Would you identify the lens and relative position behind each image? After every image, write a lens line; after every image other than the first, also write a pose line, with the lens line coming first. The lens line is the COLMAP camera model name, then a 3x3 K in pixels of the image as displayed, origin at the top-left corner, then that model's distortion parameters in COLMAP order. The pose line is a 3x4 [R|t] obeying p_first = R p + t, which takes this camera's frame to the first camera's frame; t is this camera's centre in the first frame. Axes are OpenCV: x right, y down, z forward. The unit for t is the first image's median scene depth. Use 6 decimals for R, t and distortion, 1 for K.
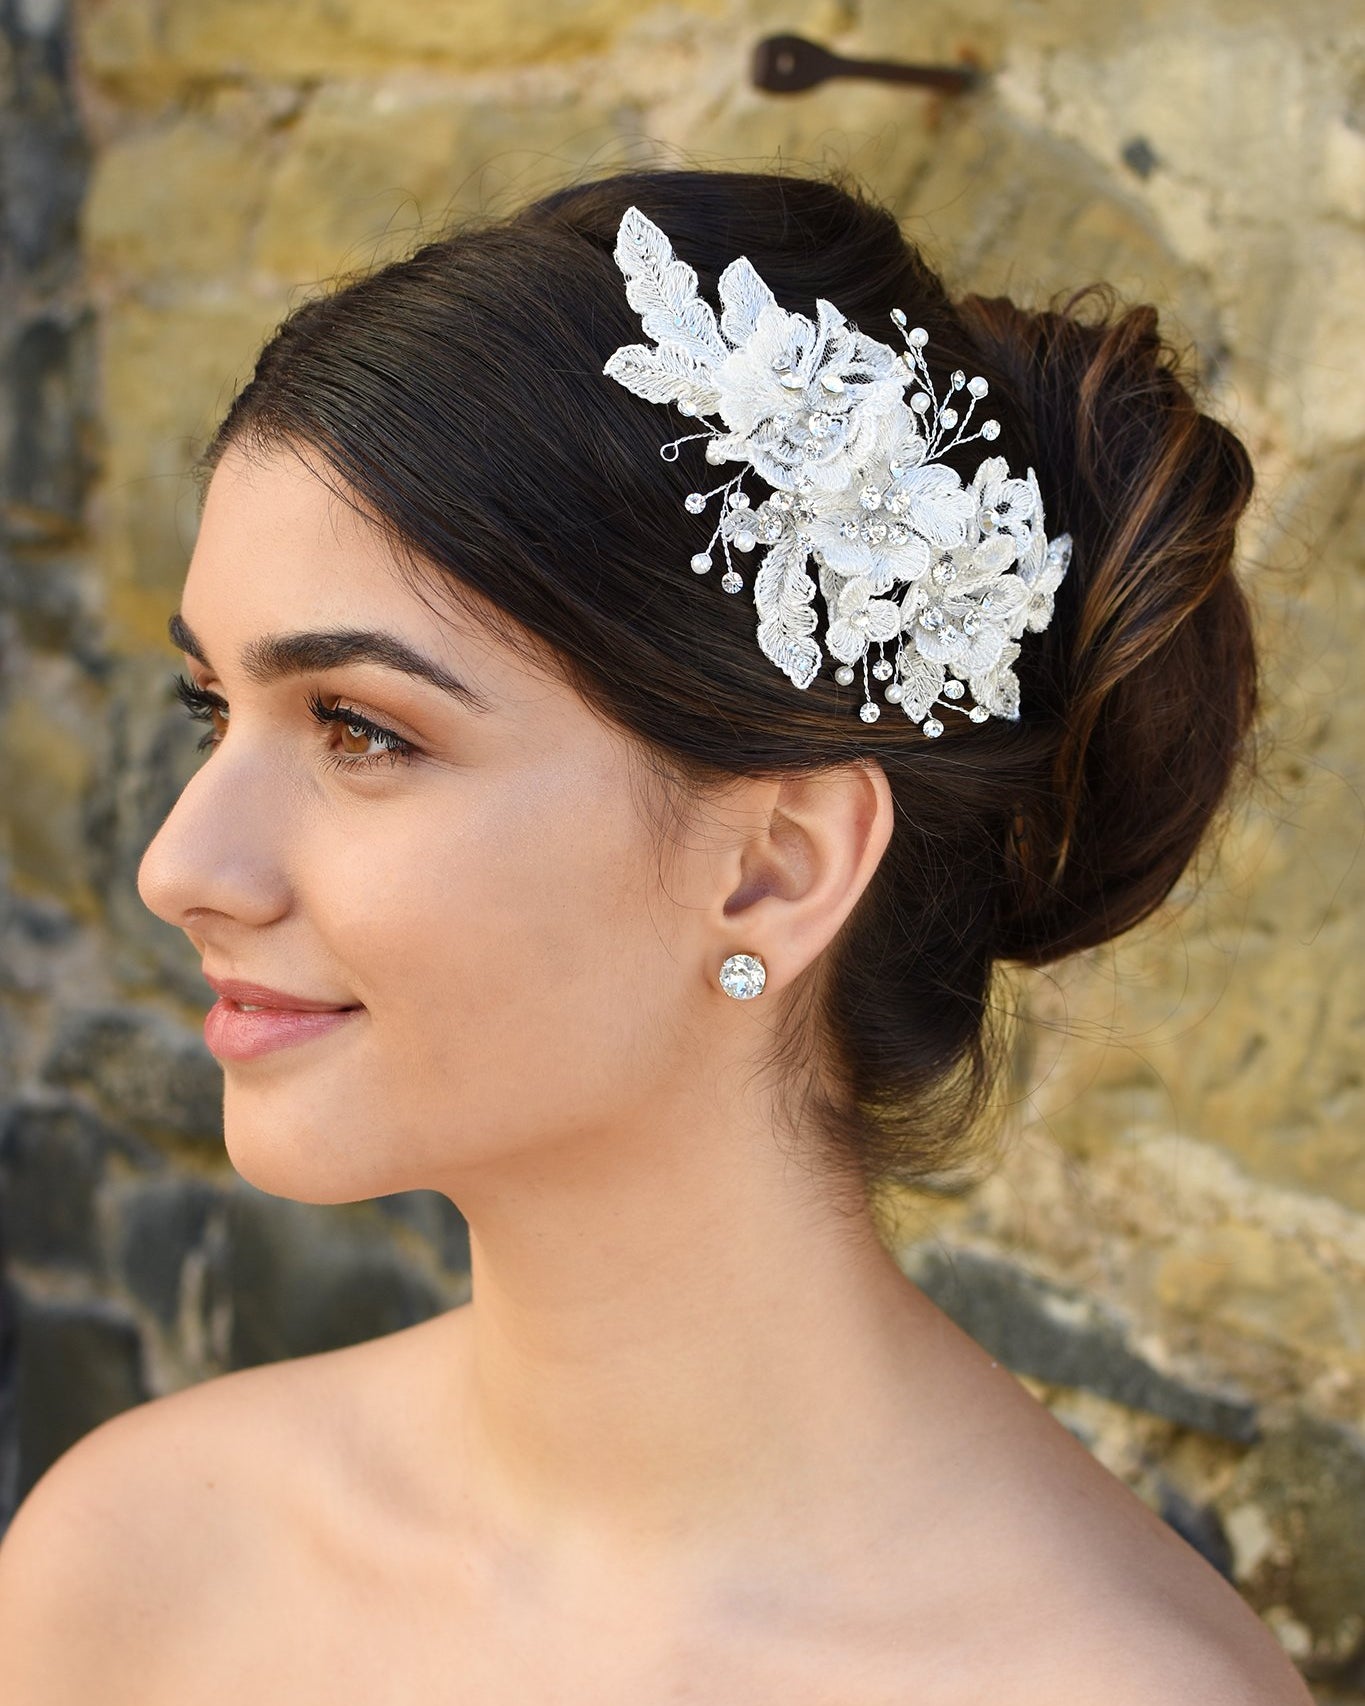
lens RADIAL K [[2926.4, 0, 682.5], [0, 2926.4, 853.0], [0, 0, 1]] dist [-0.295350, -0.041531]
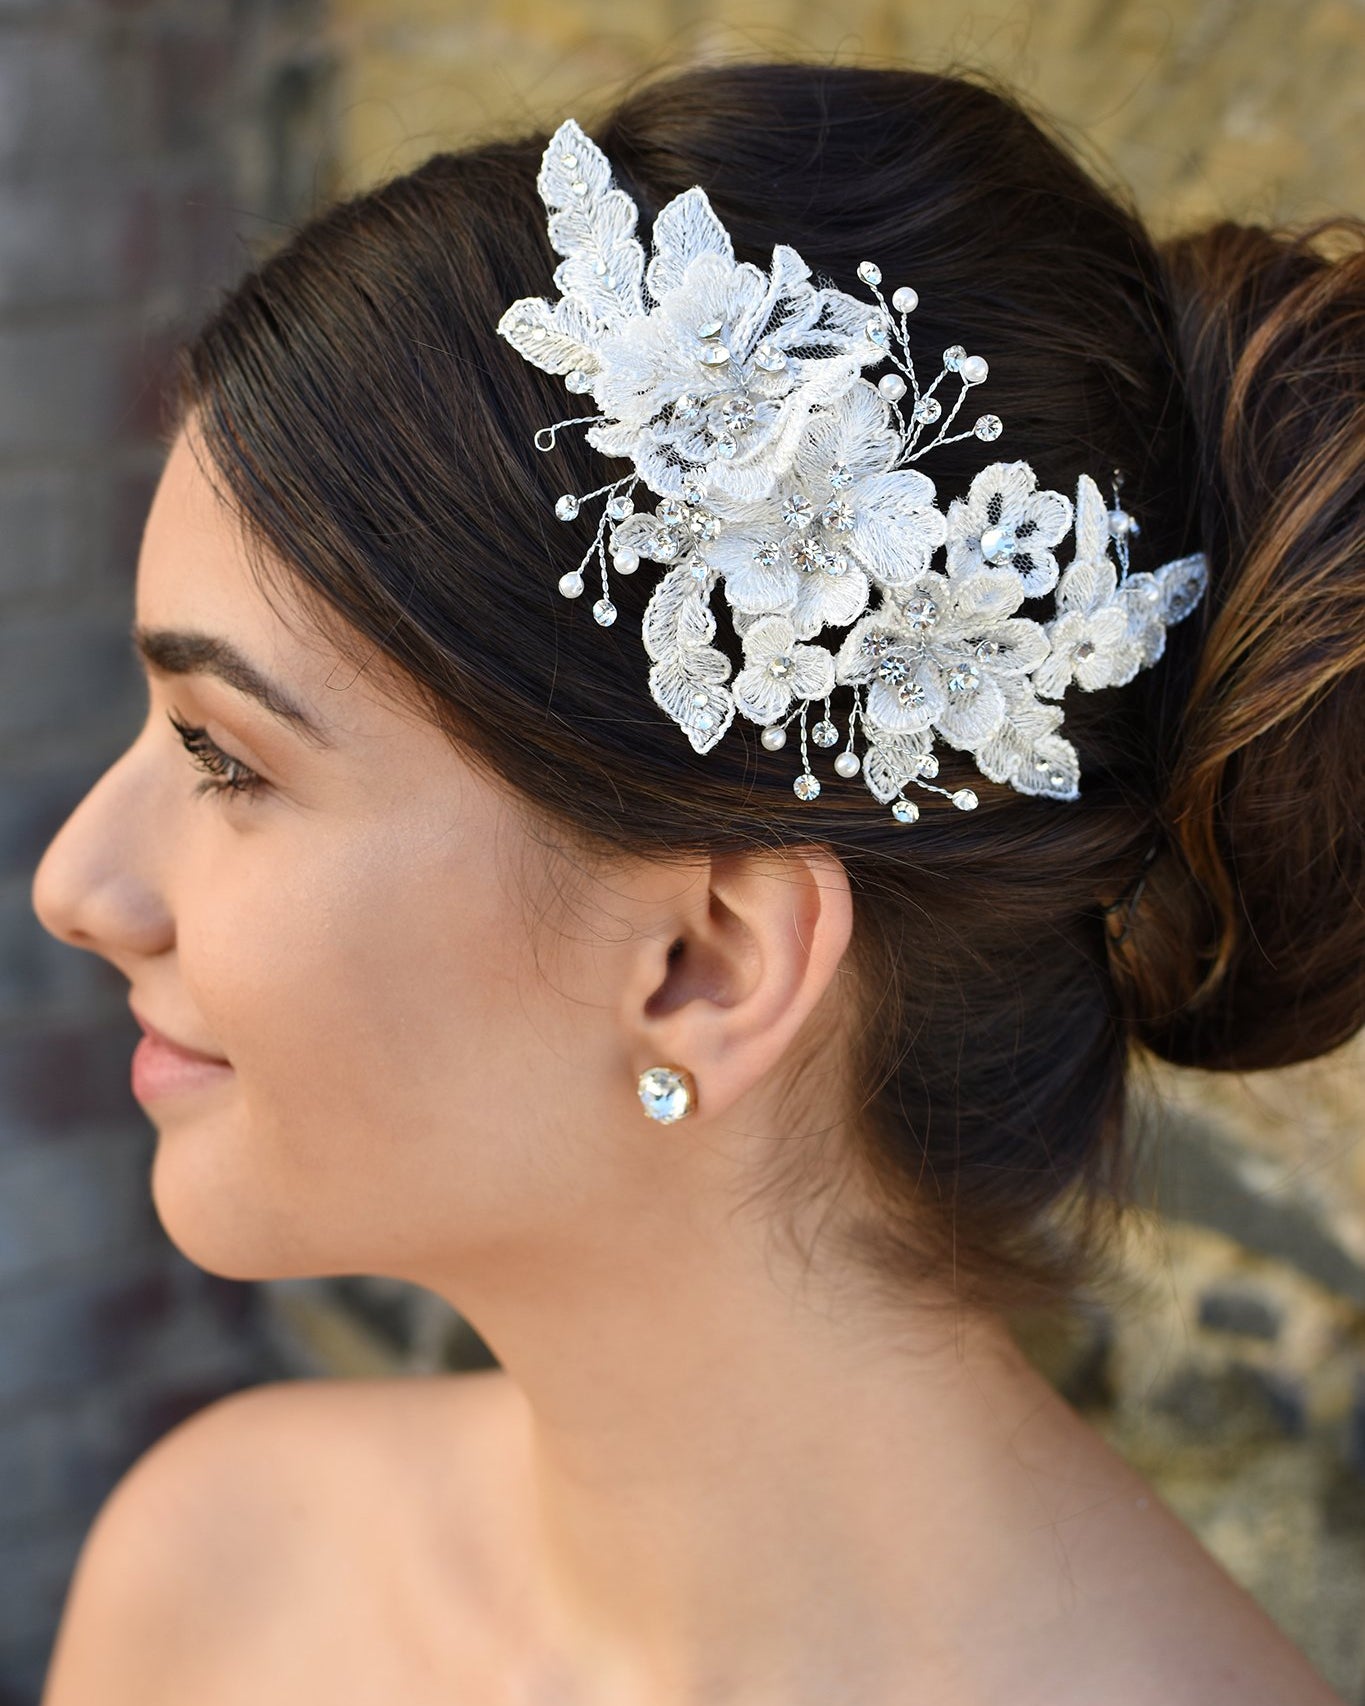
lens RADIAL K [[2926.4, 0, 682.5], [0, 2926.4, 853.0], [0, 0, 1]] dist [-0.295350, -0.041531]
pose [[0.941899, 0.103113, -0.319677, 0.283684], [-0.082346, 0.993558, 0.077851, -0.088893], [0.325645, -0.047003, 0.944323, 0.262418]]
